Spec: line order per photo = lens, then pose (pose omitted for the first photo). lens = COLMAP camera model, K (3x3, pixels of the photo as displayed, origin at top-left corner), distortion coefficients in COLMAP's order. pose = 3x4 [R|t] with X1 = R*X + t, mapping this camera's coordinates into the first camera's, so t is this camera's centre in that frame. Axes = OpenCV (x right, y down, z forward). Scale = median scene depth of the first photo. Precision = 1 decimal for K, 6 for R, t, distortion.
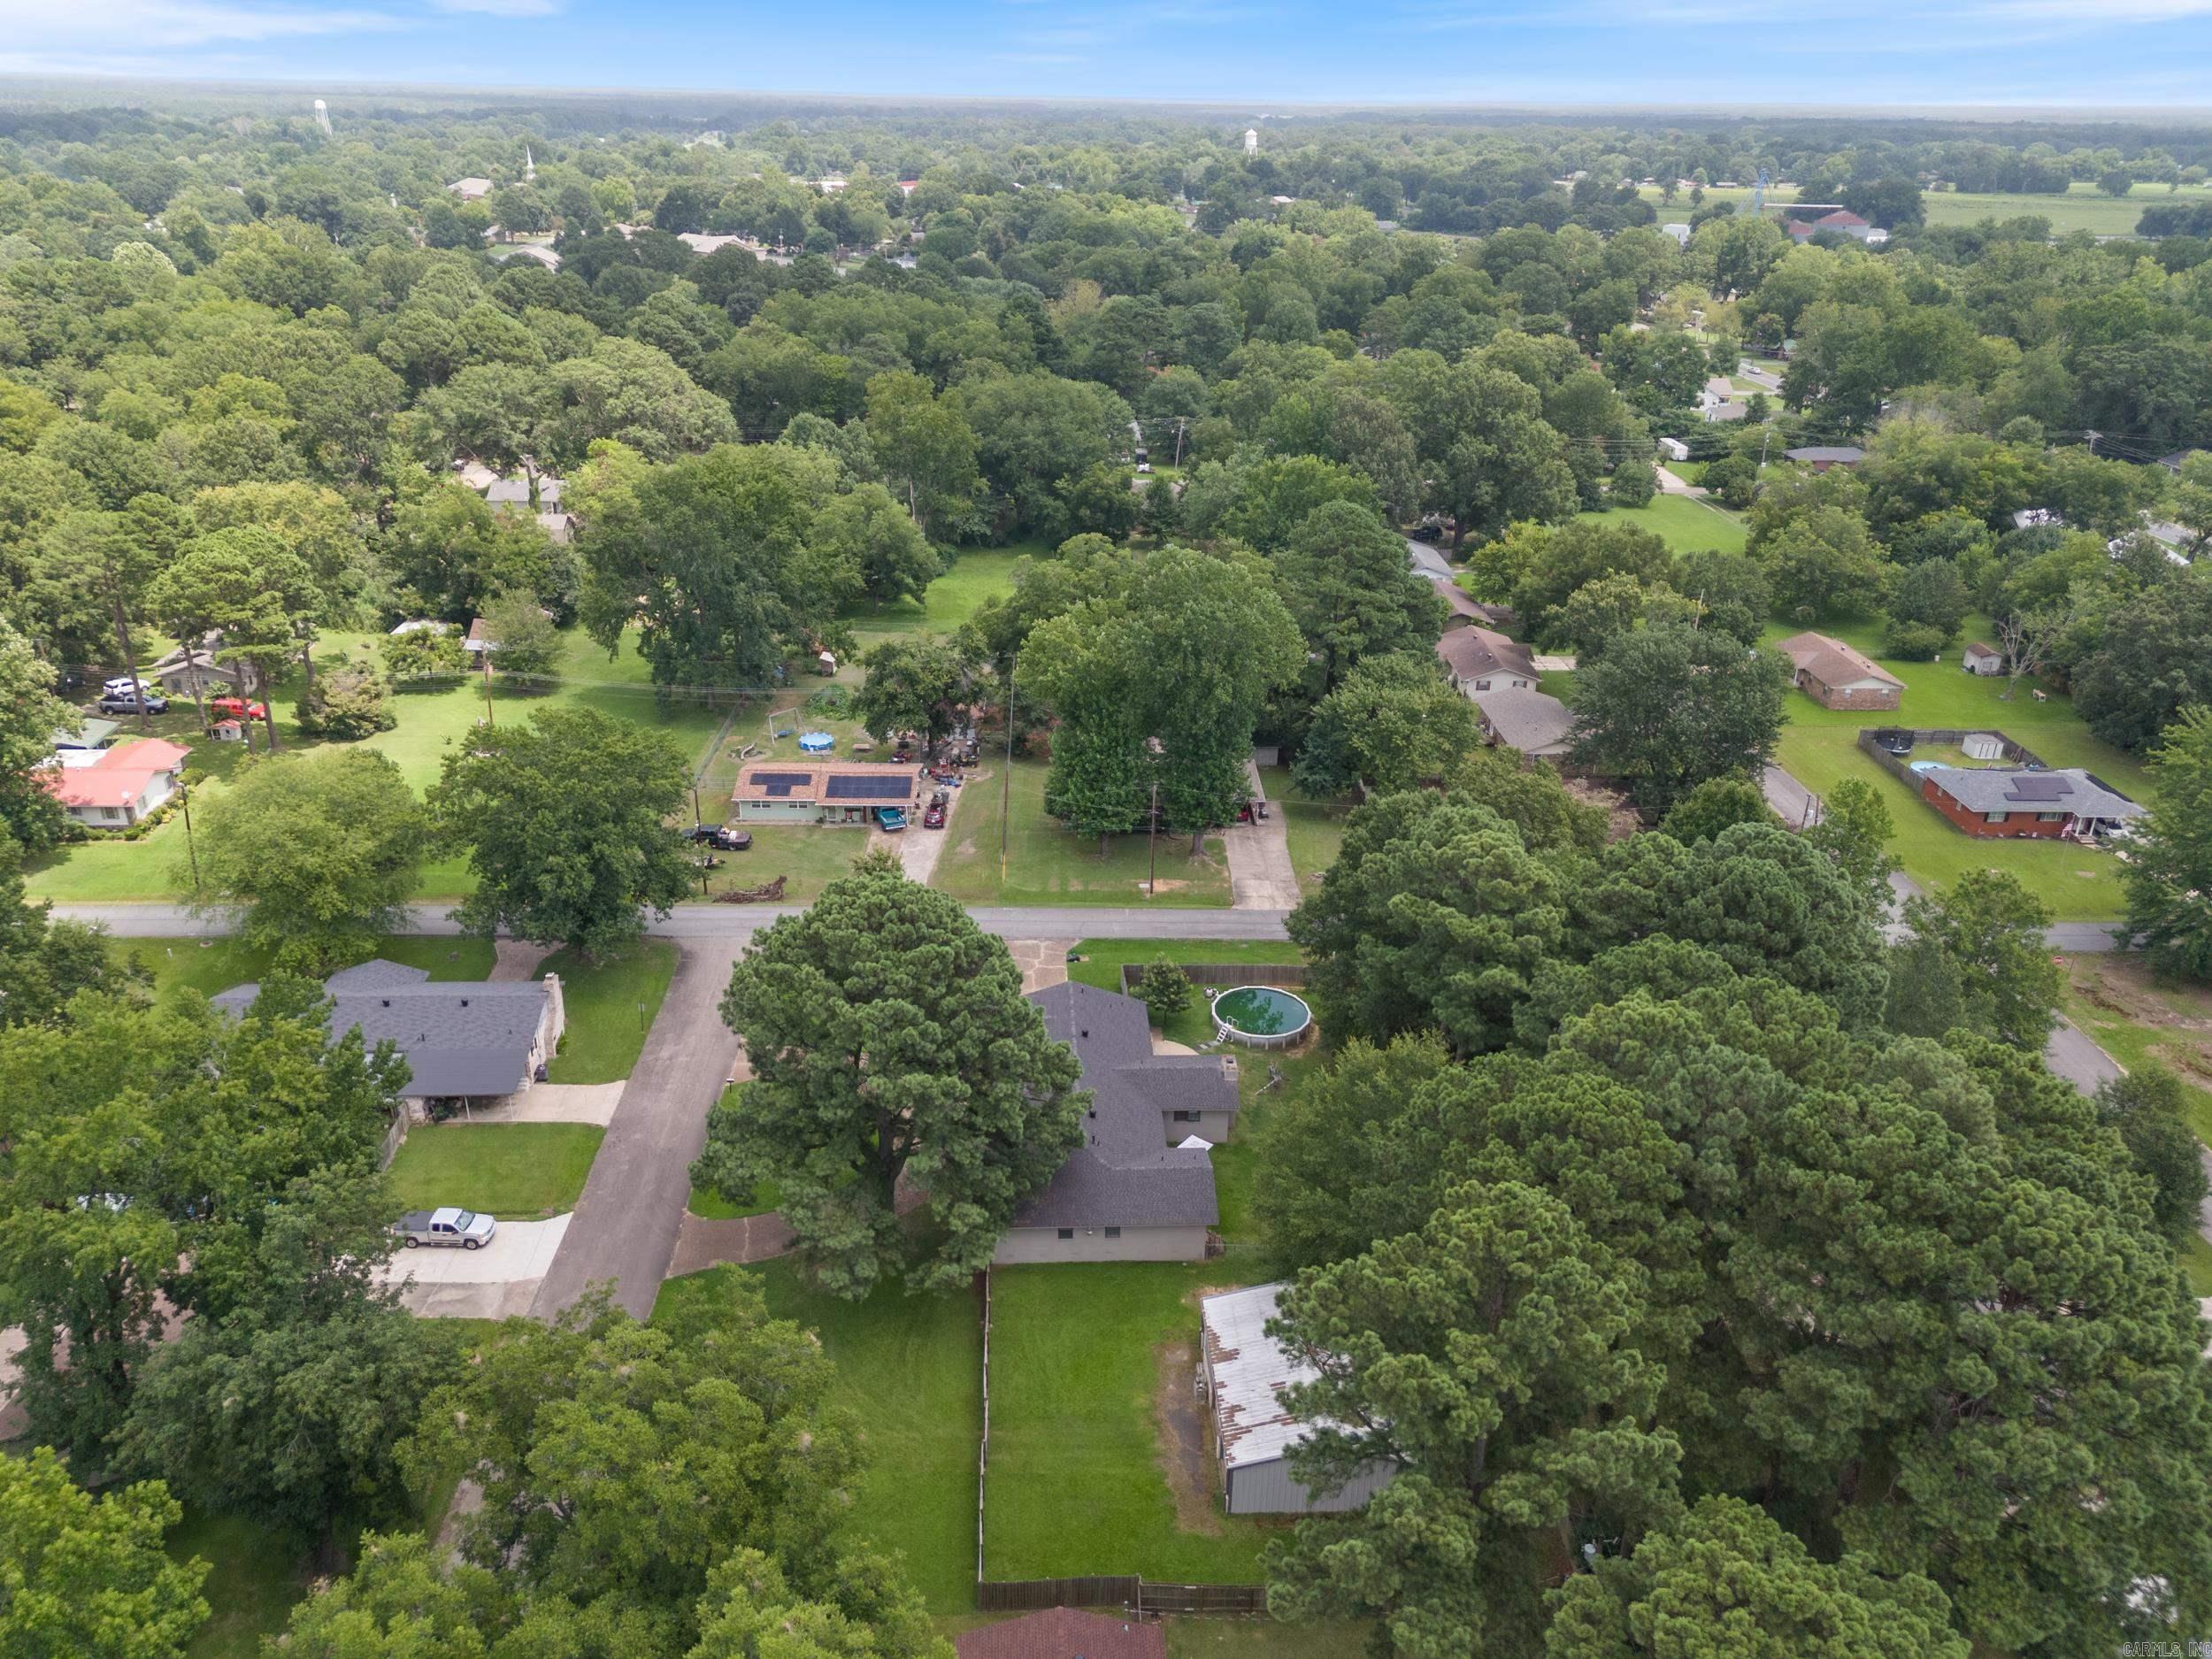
lens RADIAL K [[1614.4, 0, 1106.0], [0, 1614.4, 829.5], [0, 0, 1]] dist [0.053279, -0.040664]
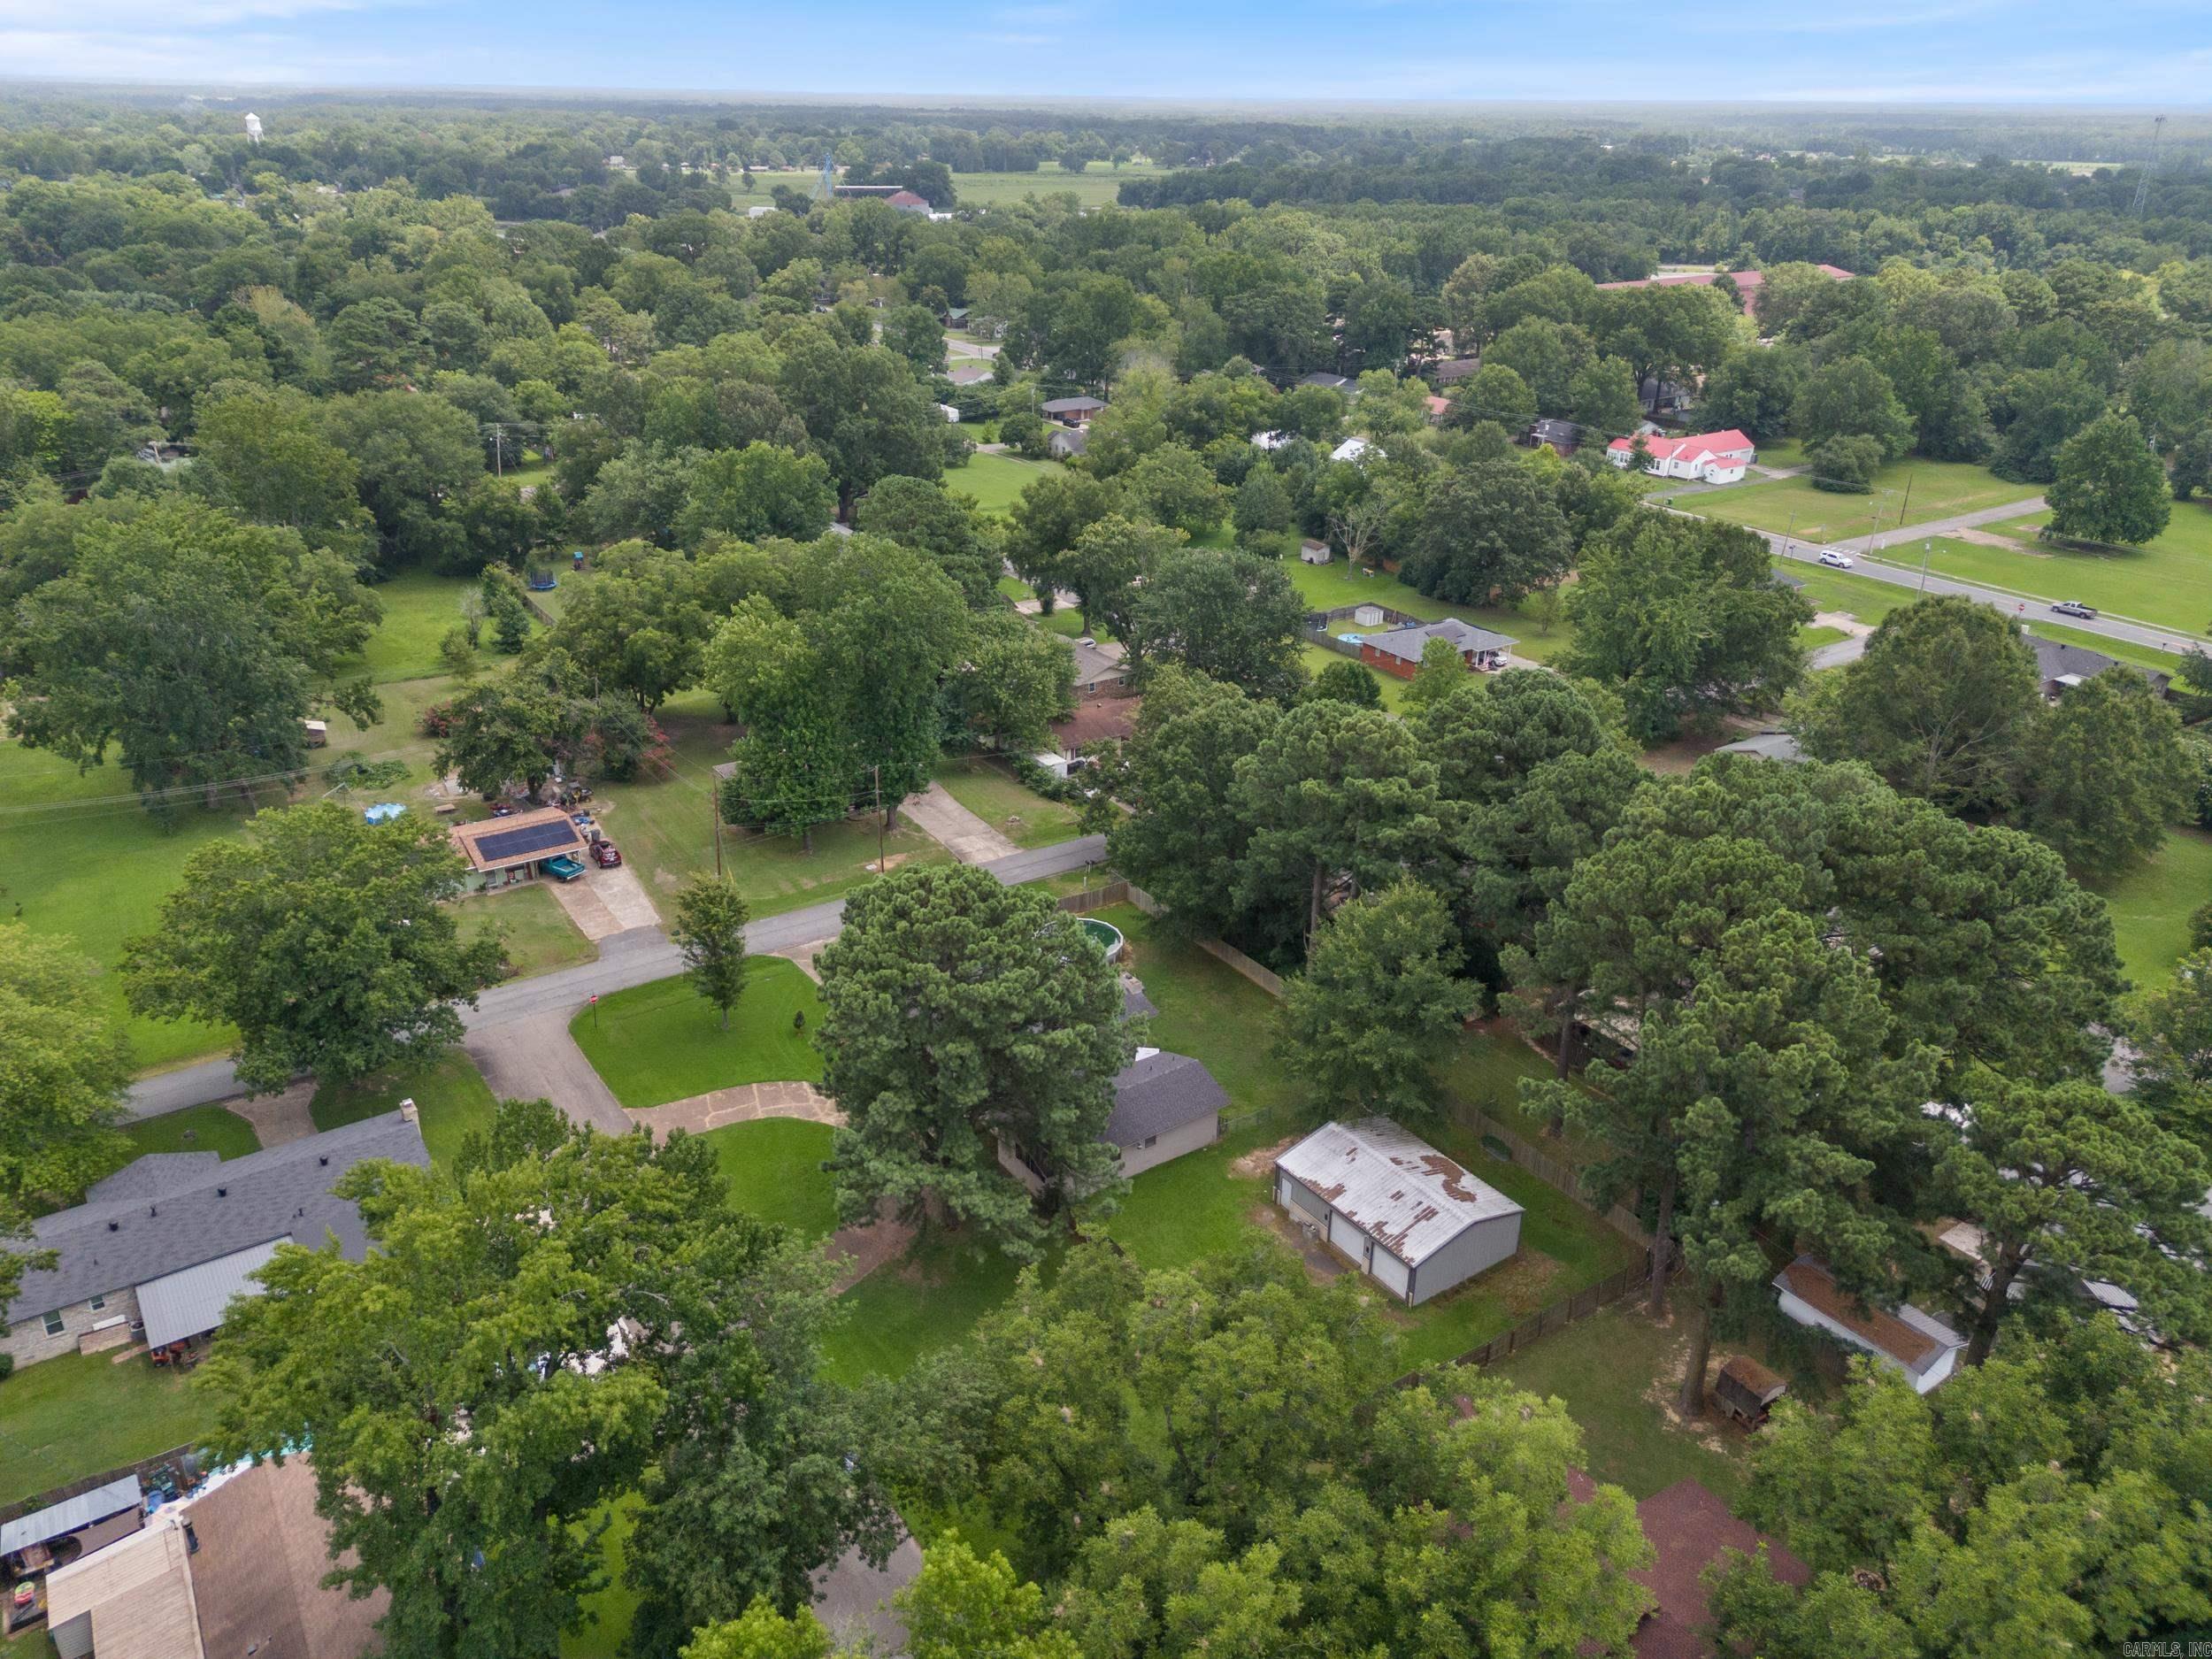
lens RADIAL K [[1620.9, 0, 1111.6], [0, 1620.9, 807.6], [0, 0, 1]] dist [0.092182, -0.098771]
pose [[0.843745, -0.217386, 0.490753, -0.265771], [0.220419, 0.973993, 0.052481, -0.016725], [-0.489398, 0.063891, 0.869717, 0.027575]]
